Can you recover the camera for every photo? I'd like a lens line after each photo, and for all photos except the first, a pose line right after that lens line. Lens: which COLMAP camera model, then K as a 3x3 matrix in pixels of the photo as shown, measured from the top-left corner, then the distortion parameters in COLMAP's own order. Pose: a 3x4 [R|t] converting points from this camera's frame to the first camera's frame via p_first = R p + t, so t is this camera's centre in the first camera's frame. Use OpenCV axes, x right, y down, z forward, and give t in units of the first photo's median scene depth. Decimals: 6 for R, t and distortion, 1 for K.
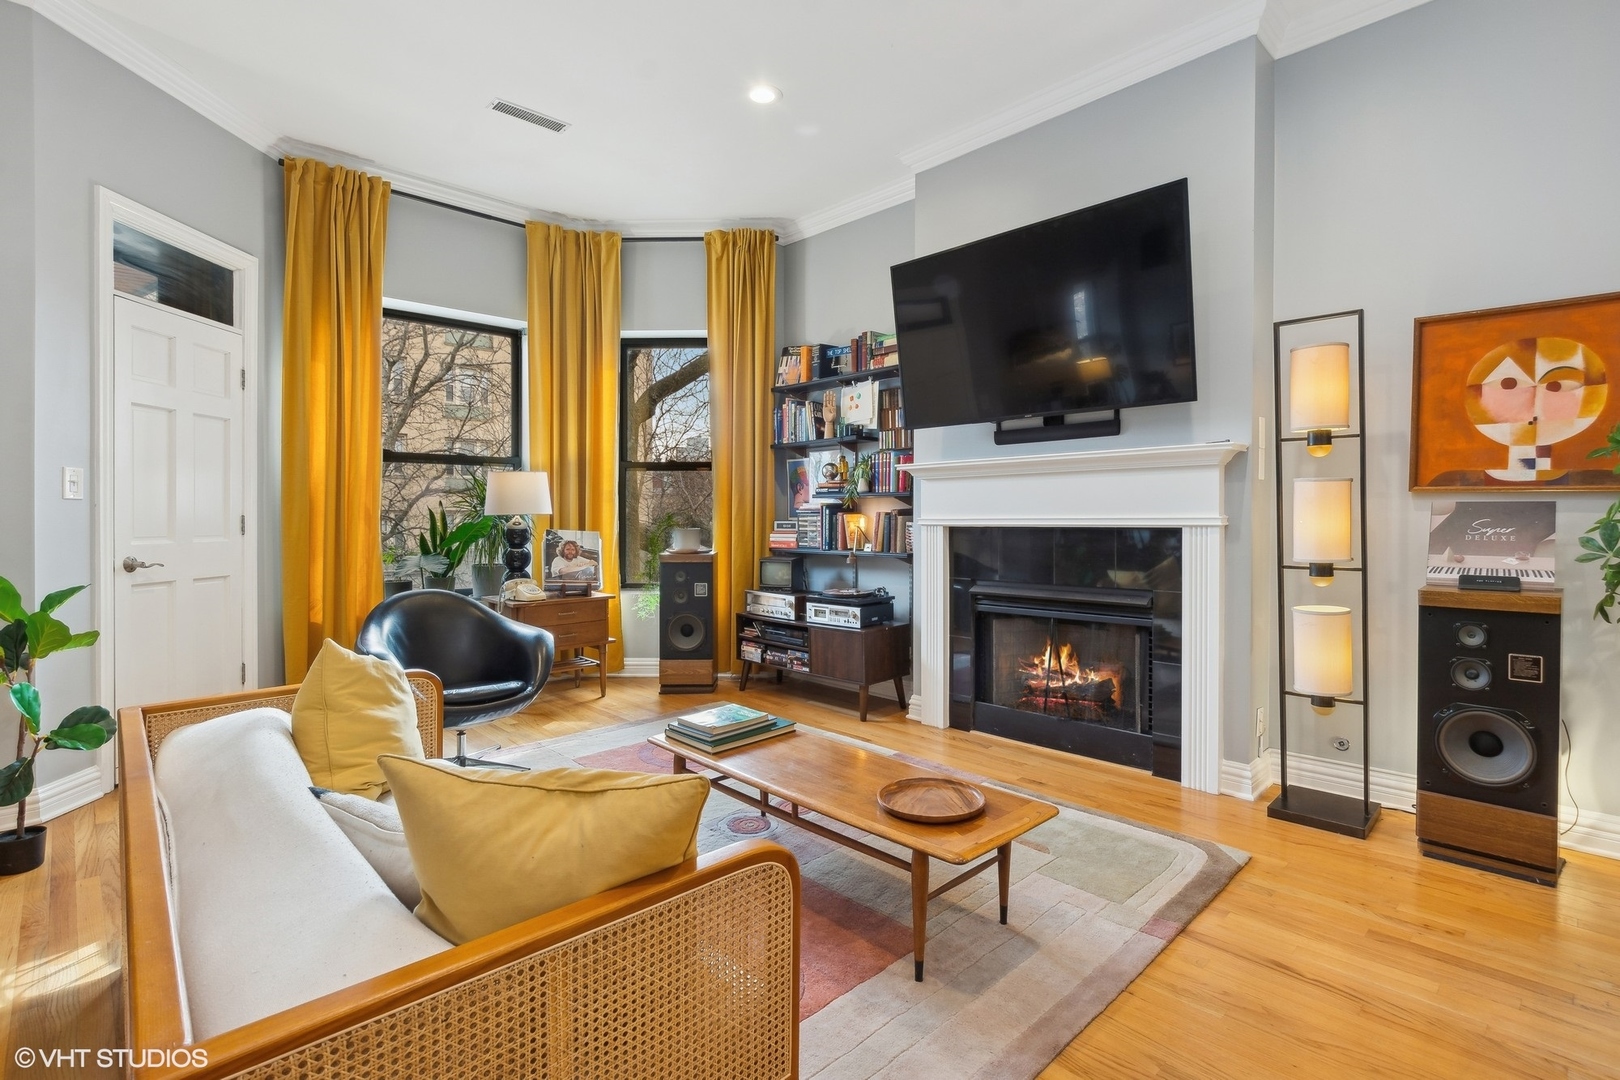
lens RADIAL K [[763.5, 0, 803.0], [0, 763.5, 524.5], [0, 0, 1]] dist [0.002387, -0.000262]
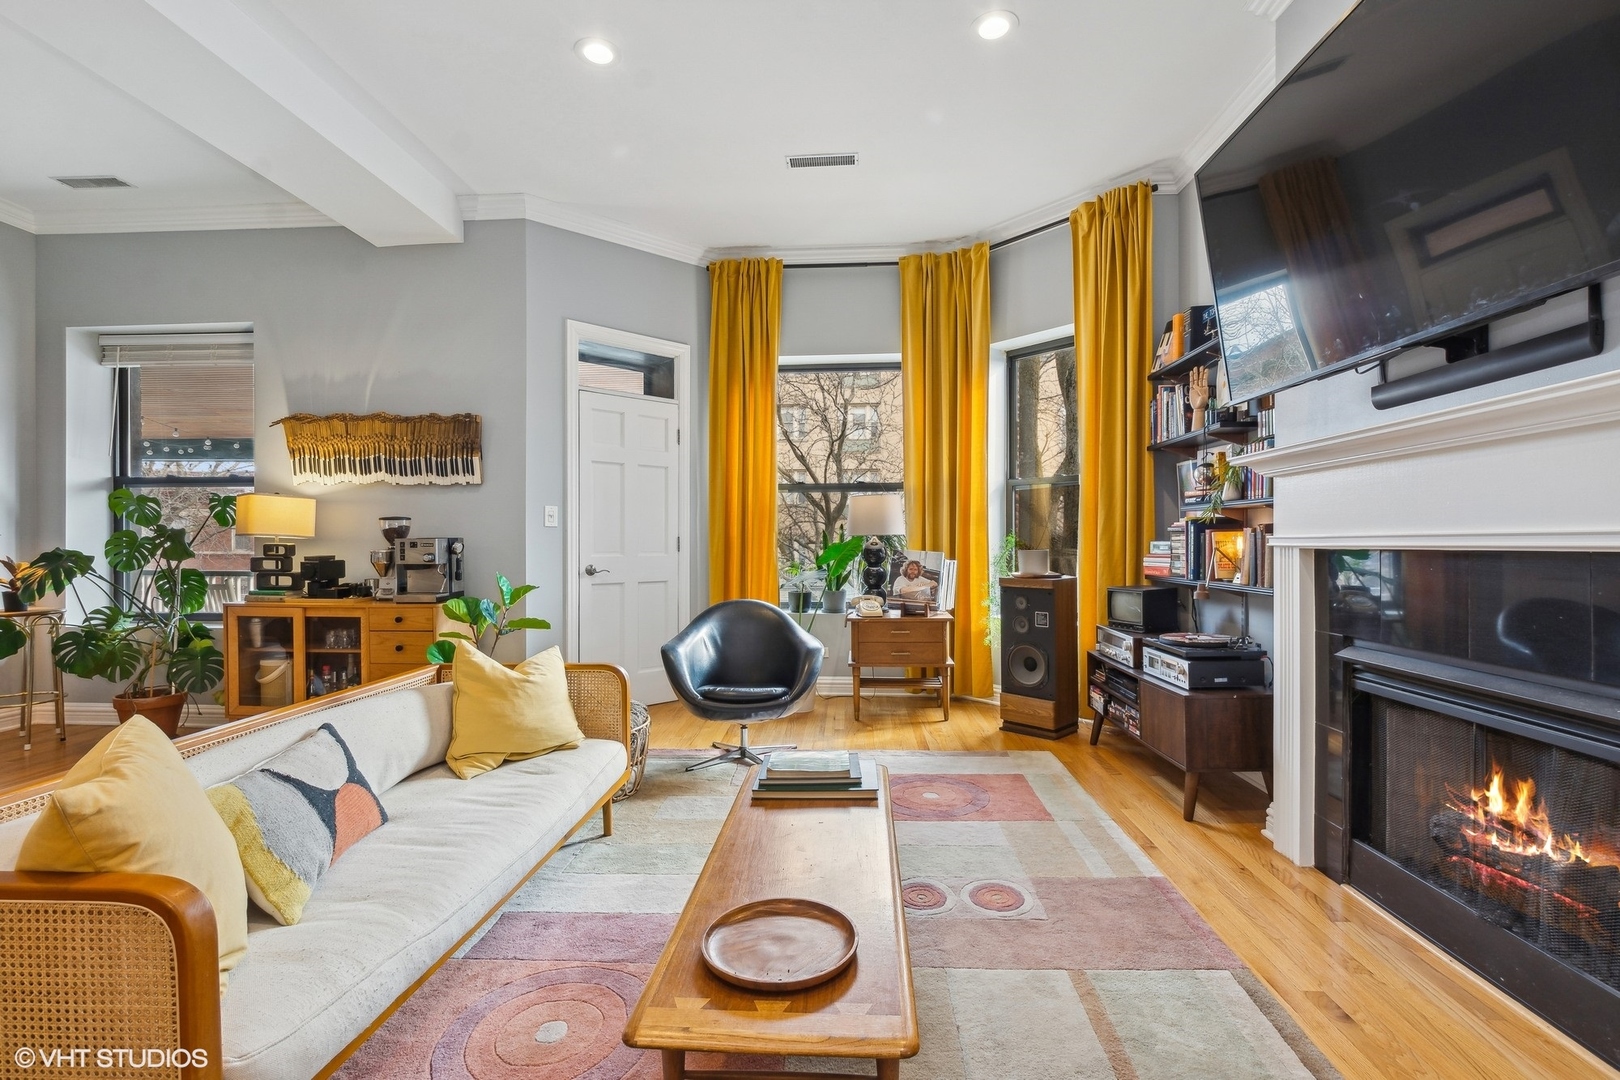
lens RADIAL K [[711.5, 0, 812.4], [0, 711.5, 547.2], [0, 0, 1]] dist [-0.007591, -0.000385]
pose [[0.685270, 0.005332, -0.728270, 0.312086], [-0.005115, 0.999984, 0.002509, 0.001535], [0.728271, 0.002006, 0.685286, 0.274751]]
